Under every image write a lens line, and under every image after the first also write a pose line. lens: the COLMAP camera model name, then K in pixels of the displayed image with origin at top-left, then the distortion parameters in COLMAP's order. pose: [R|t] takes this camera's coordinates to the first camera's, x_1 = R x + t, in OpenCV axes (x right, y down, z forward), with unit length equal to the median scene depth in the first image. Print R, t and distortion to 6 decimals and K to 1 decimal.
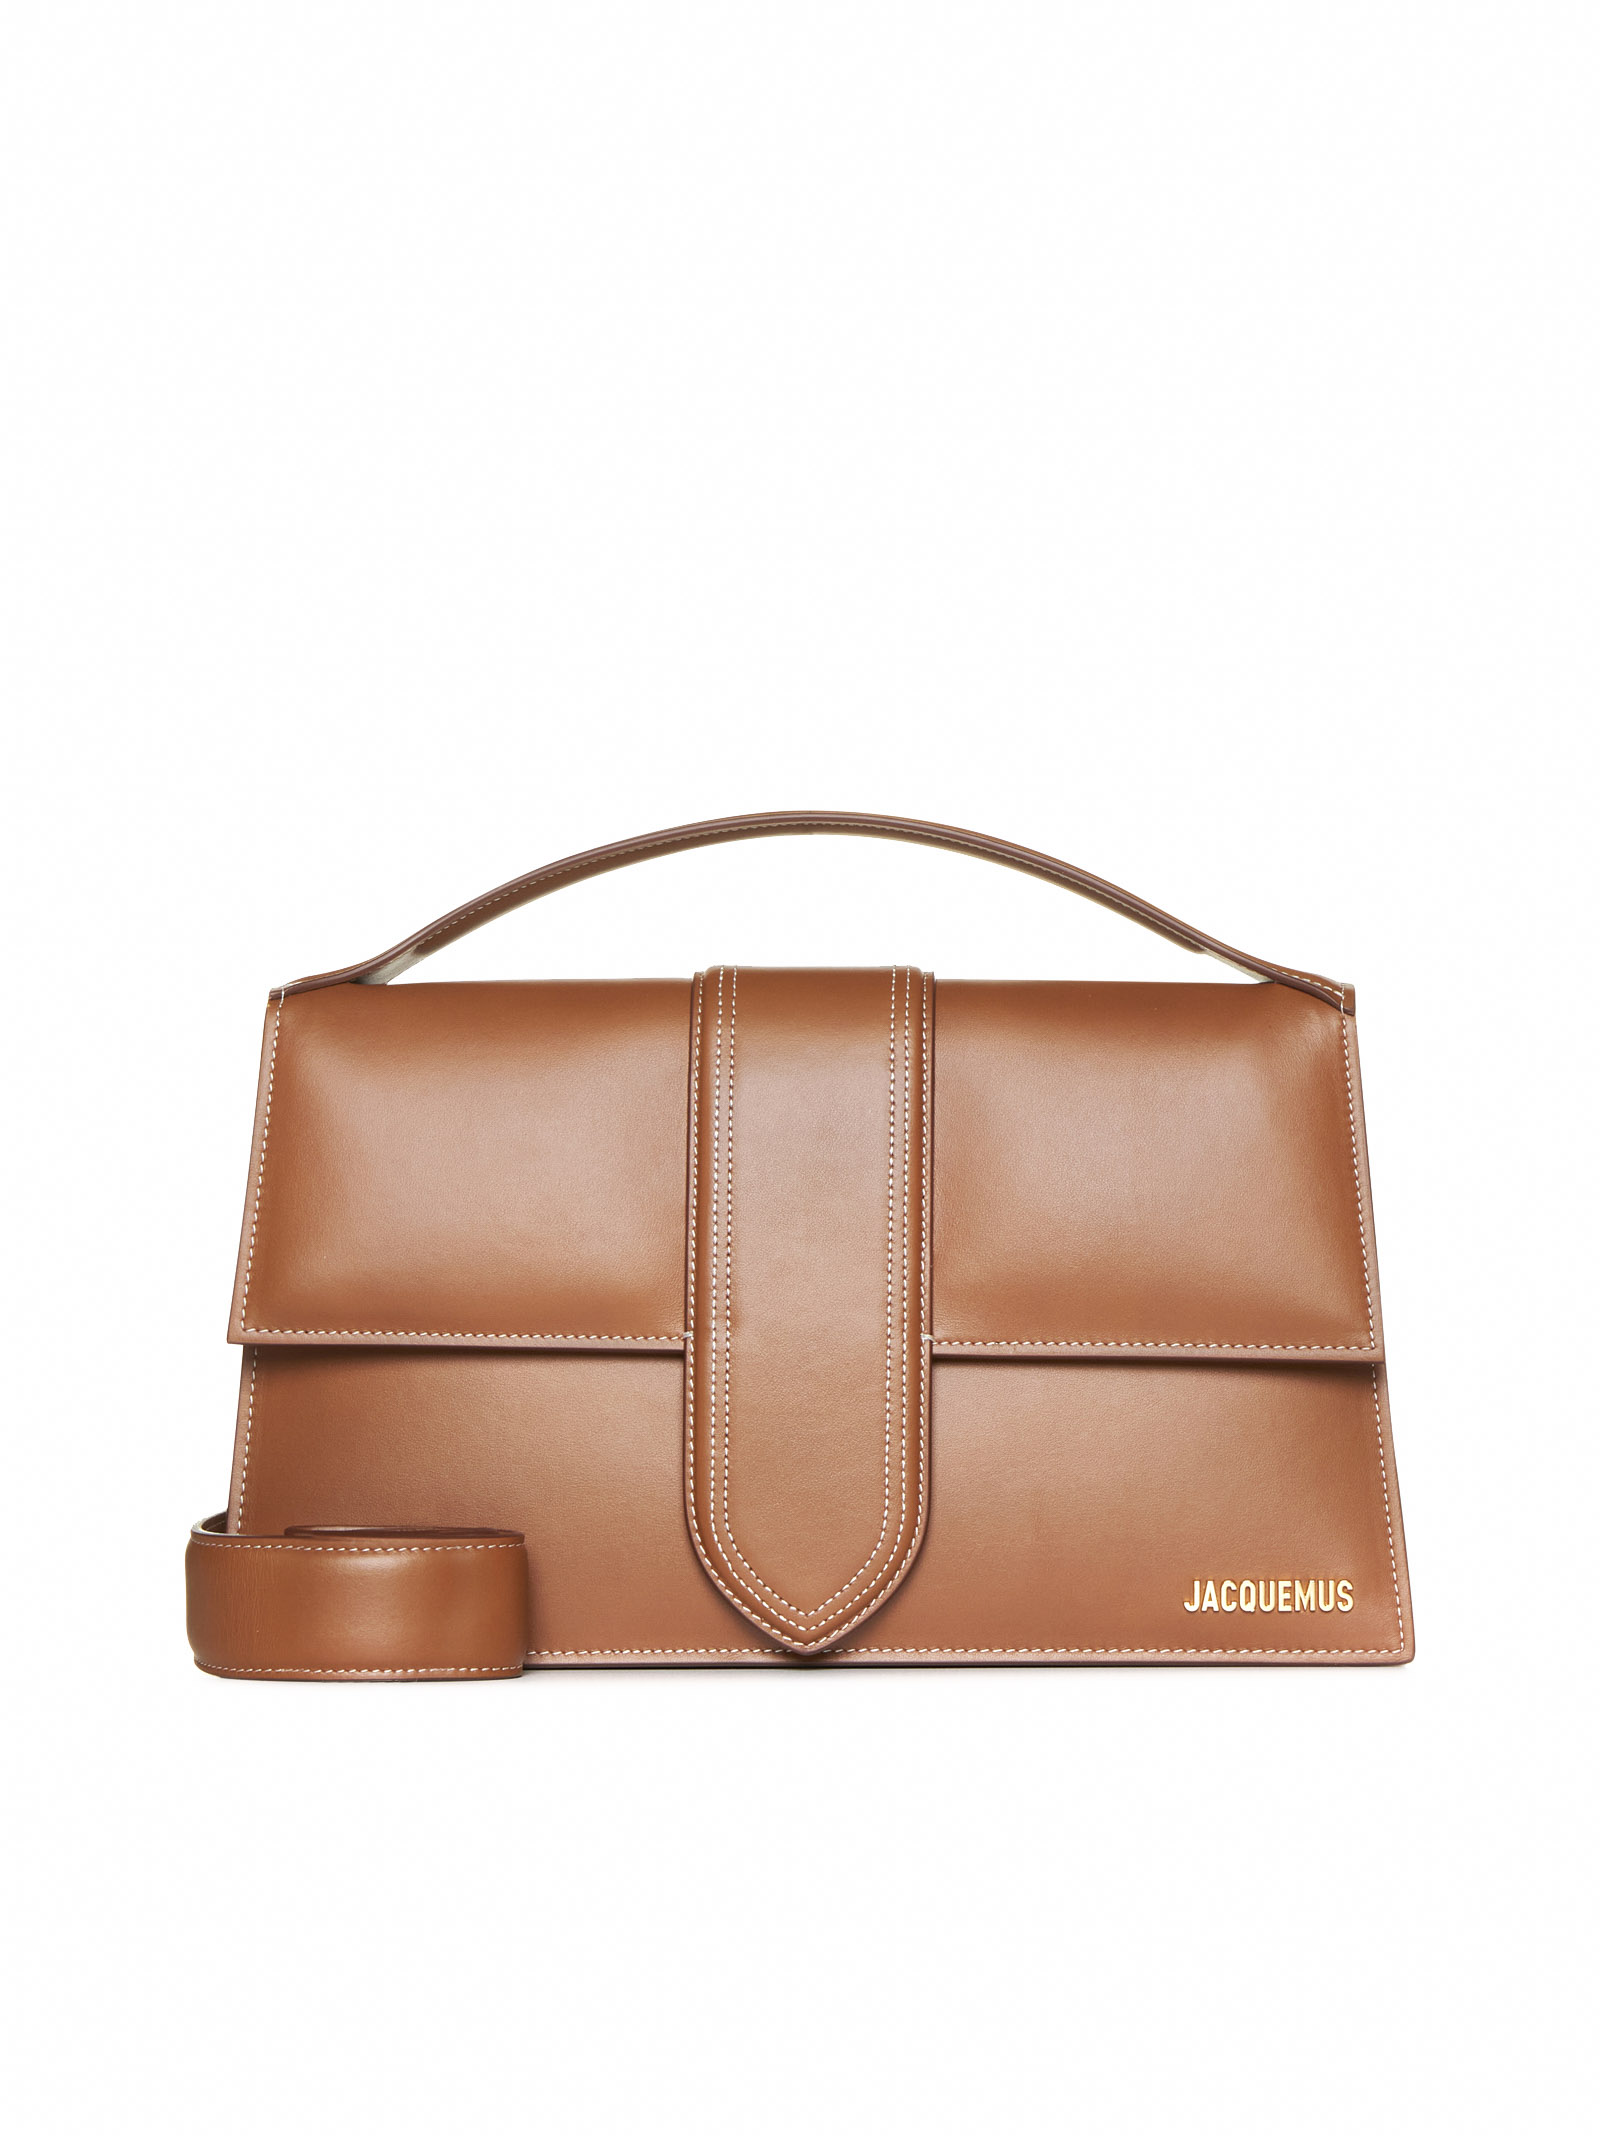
lens RADIAL K [[6546.9, 0, 800.0], [0, 6546.9, 1068.0], [0, 0, 1]] dist [0.560583, 0.100747]
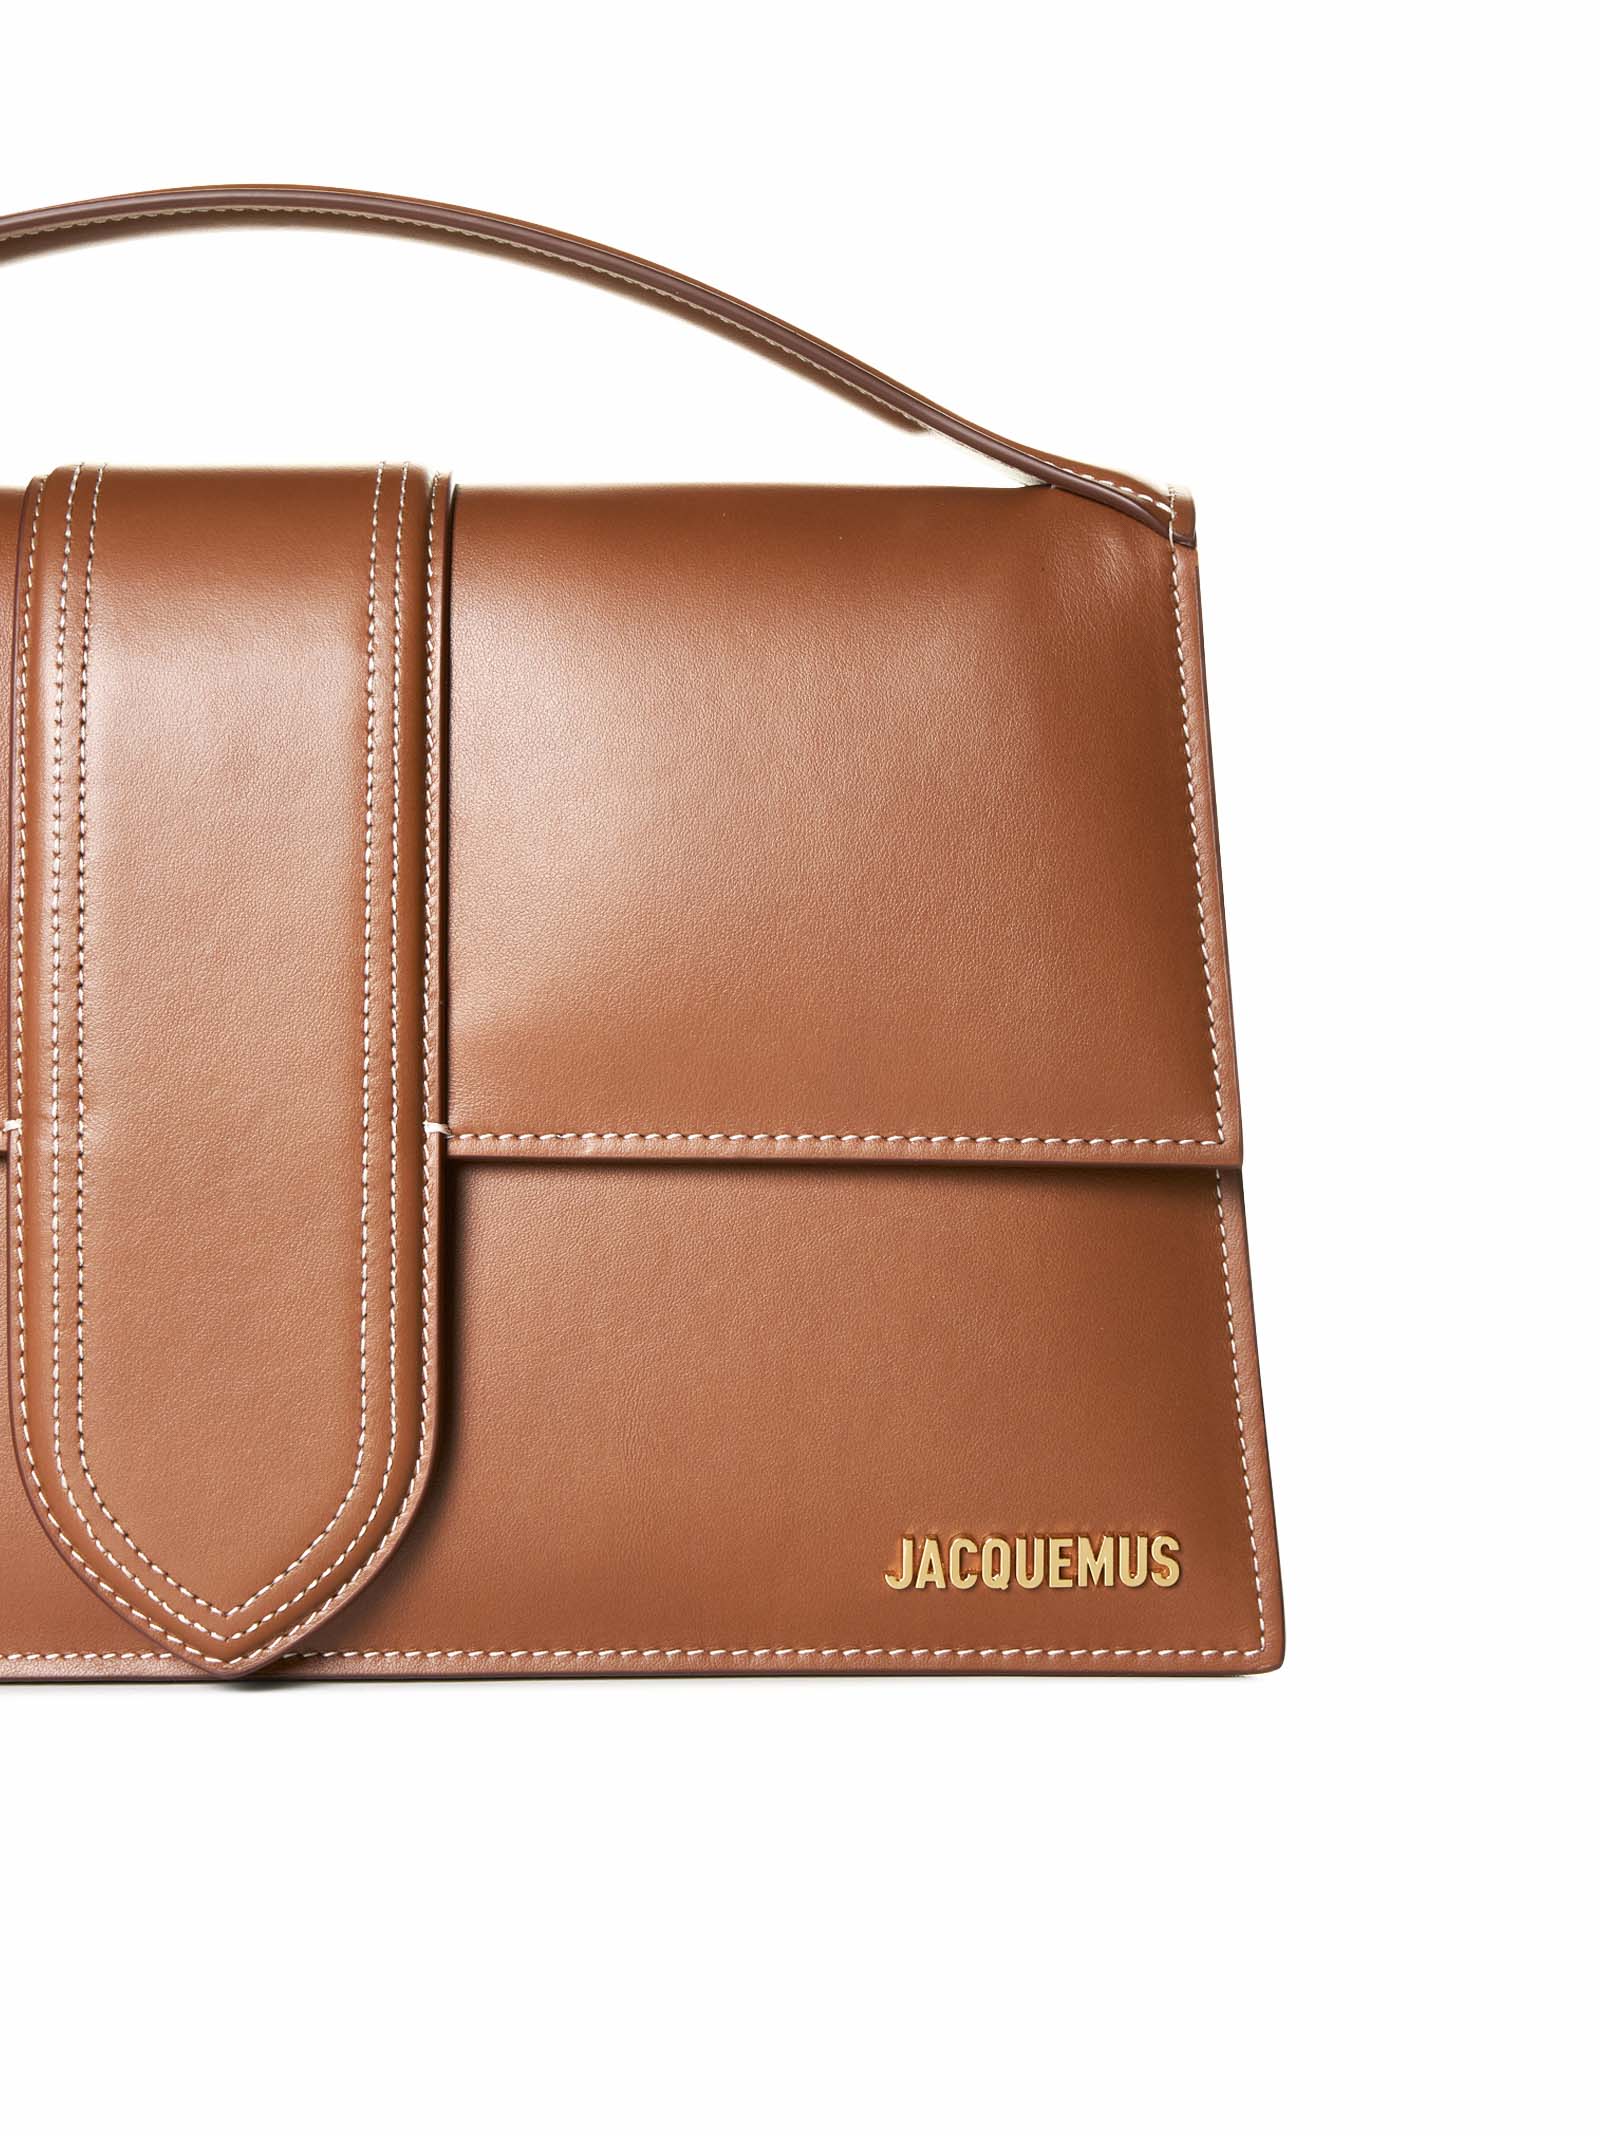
lens RADIAL K [[3698.3, 0, 727.0], [0, 3698.3, 1073.7], [0, 0, 1]] dist [0.519358, -4.310646]
pose [[0.999385, -0.005156, -0.034684, 0.055965], [0.010058, 0.989720, 0.142666, -0.009399], [0.033592, -0.142927, 0.989163, 0.680869]]
